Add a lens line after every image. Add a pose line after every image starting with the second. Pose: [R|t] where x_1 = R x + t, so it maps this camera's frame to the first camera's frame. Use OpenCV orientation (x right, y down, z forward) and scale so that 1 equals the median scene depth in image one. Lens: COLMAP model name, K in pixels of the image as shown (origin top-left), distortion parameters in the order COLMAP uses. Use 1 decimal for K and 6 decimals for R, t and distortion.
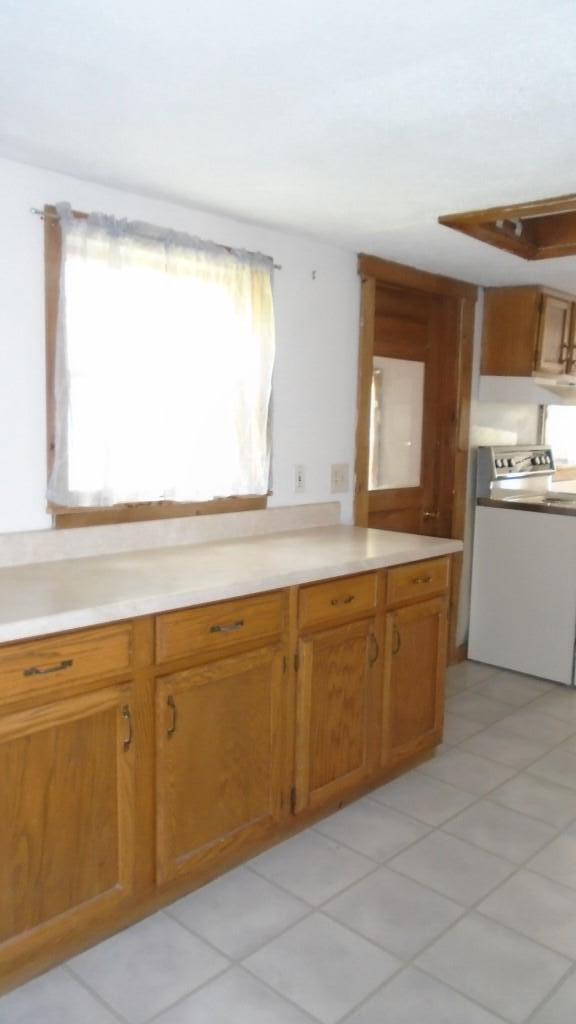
lens RADIAL K [[797.5, 0, 288.0], [0, 797.5, 512.0], [0, 0, 1]] dist [-0.006134, -0.000783]
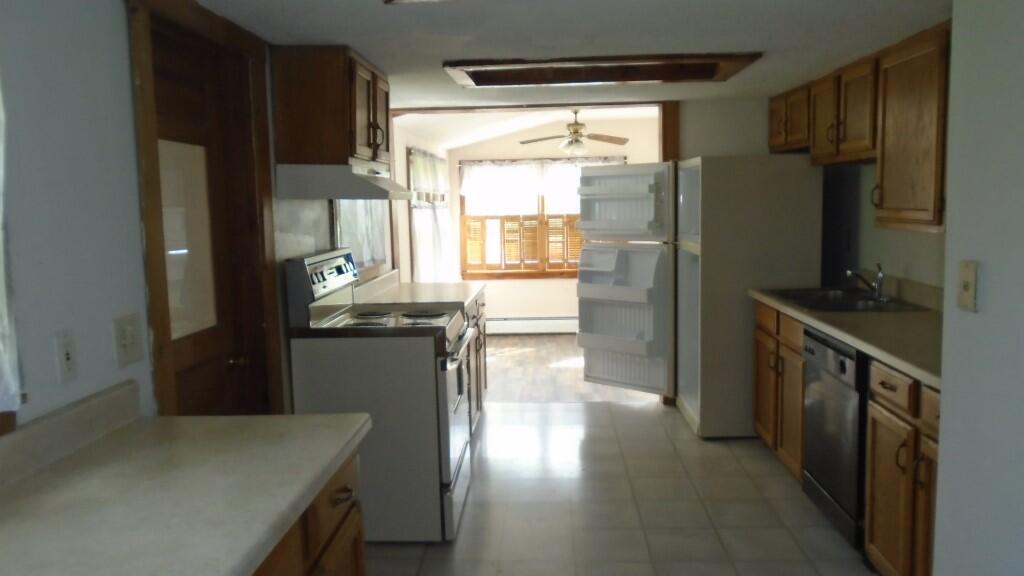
lens RADIAL K [[797.5, 0, 512.0], [0, 797.5, 288.0], [0, 0, 1]] dist [-0.006134, -0.000783]
pose [[0.764388, -0.112490, 0.634868, -0.076671], [0.118788, 0.992377, 0.032815, -0.056670], [-0.633719, 0.050331, 0.771924, 0.302259]]
